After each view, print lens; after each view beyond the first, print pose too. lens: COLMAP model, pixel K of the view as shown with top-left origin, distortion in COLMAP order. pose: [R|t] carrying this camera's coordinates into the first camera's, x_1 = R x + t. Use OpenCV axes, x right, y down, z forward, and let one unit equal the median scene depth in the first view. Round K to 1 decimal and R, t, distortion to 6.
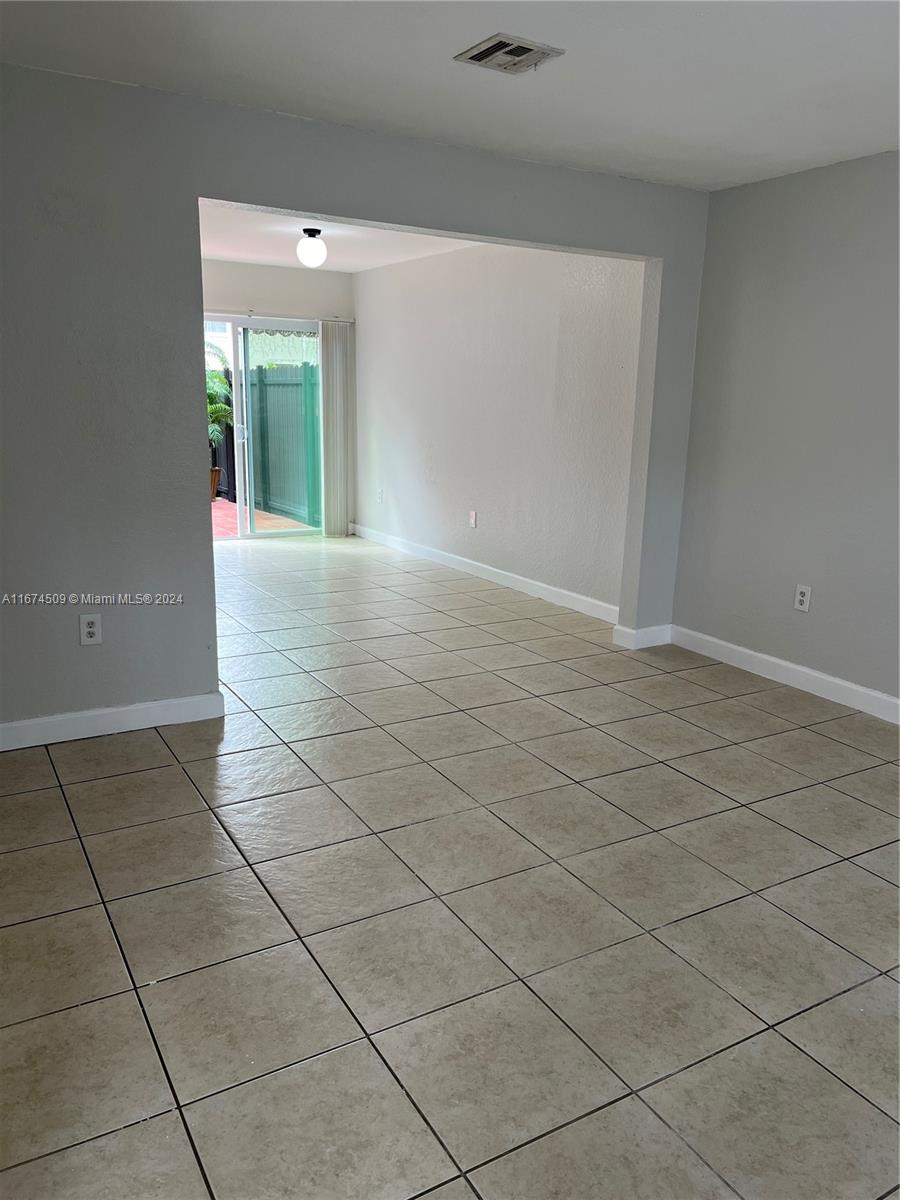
lens RADIAL K [[898.1, 0, 451.9], [0, 898.1, 598.3], [0, 0, 1]] dist [0.057693, -0.067162]
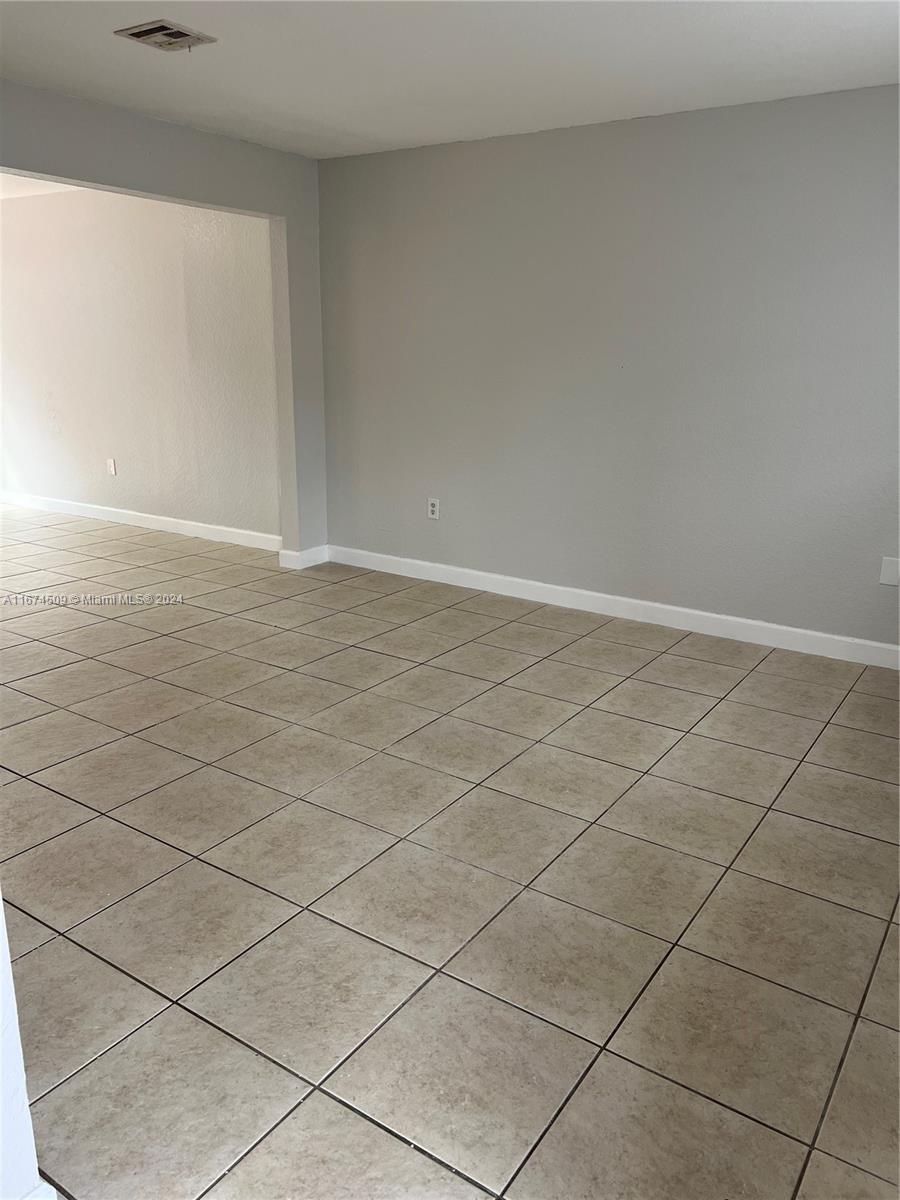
lens RADIAL K [[898.1, 0, 448.2], [0, 898.1, 600.9], [0, 0, 1]] dist [0.057693, -0.067162]
pose [[0.903325, -0.128001, 0.409414, -0.135022], [0.105100, 0.991393, 0.078063, 0.038109], [-0.415883, -0.027487, 0.909003, -0.152264]]
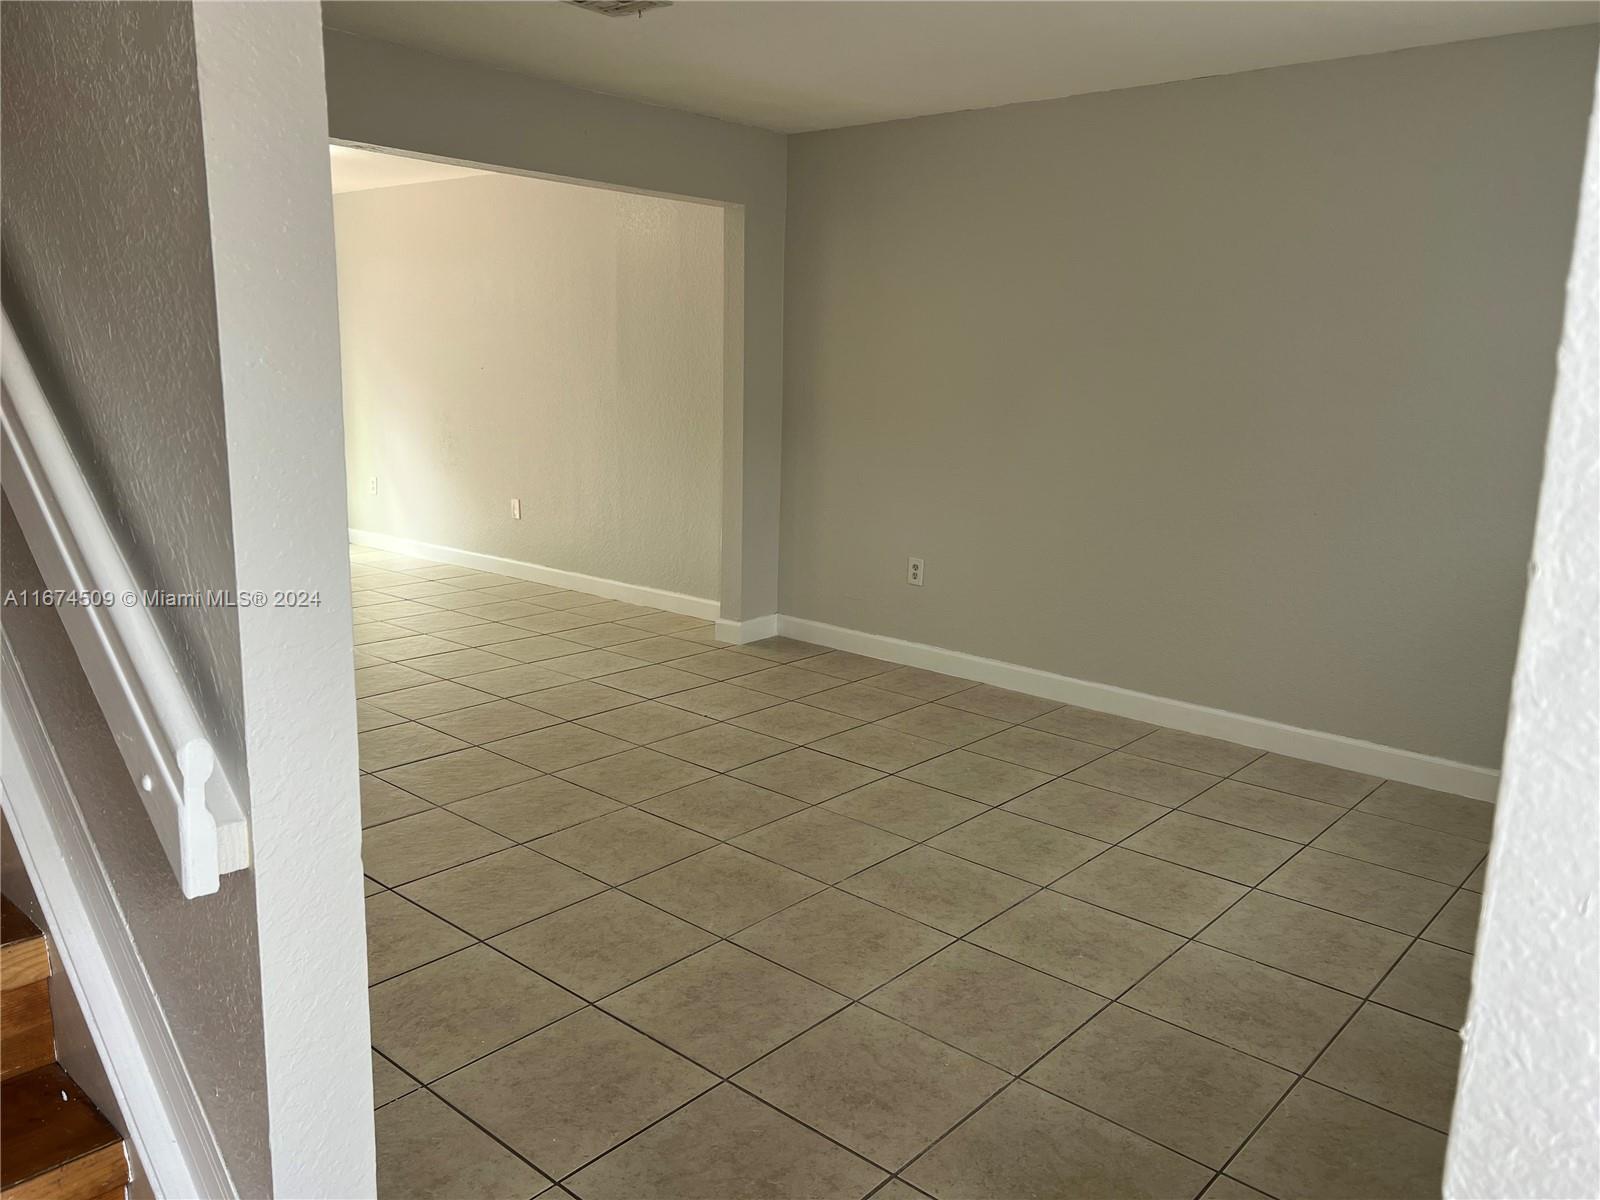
lens RADIAL K [[1197.5, 0, 776.1], [0, 1197.5, 604.5], [0, 0, 1]] dist [0.057693, -0.067162]
pose [[0.954415, -0.065067, 0.291303, -0.140876], [0.070312, 0.997496, -0.007561, 0.040243], [-0.290082, 0.027699, 0.956601, -0.180052]]
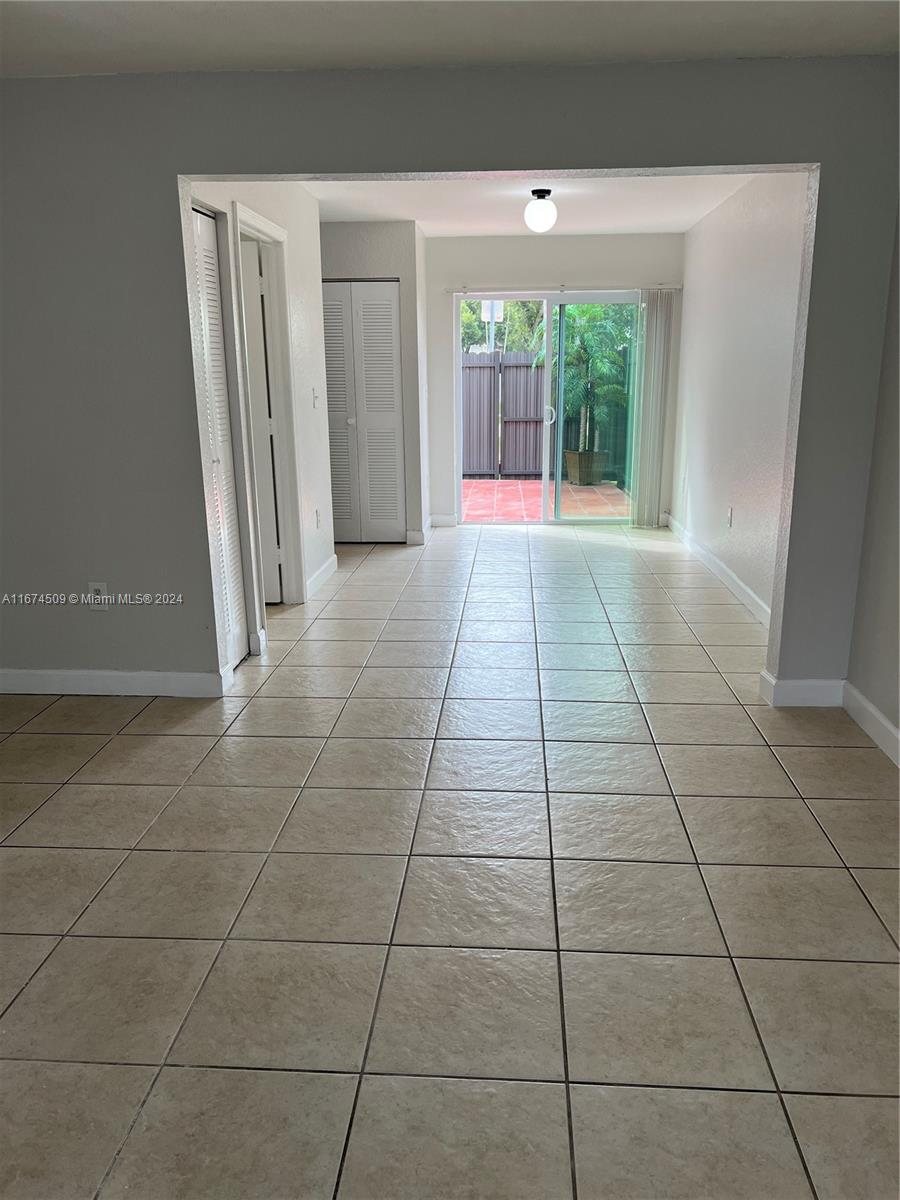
lens RADIAL K [[898.1, 0, 443.2], [0, 898.1, 594.1], [0, 0, 1]] dist [0.057693, -0.067162]
pose [[0.827074, 0.107929, -0.551634, 0.523226], [-0.099722, 0.993999, 0.044964, -0.056243], [0.553176, 0.017822, 0.832874, 0.320737]]
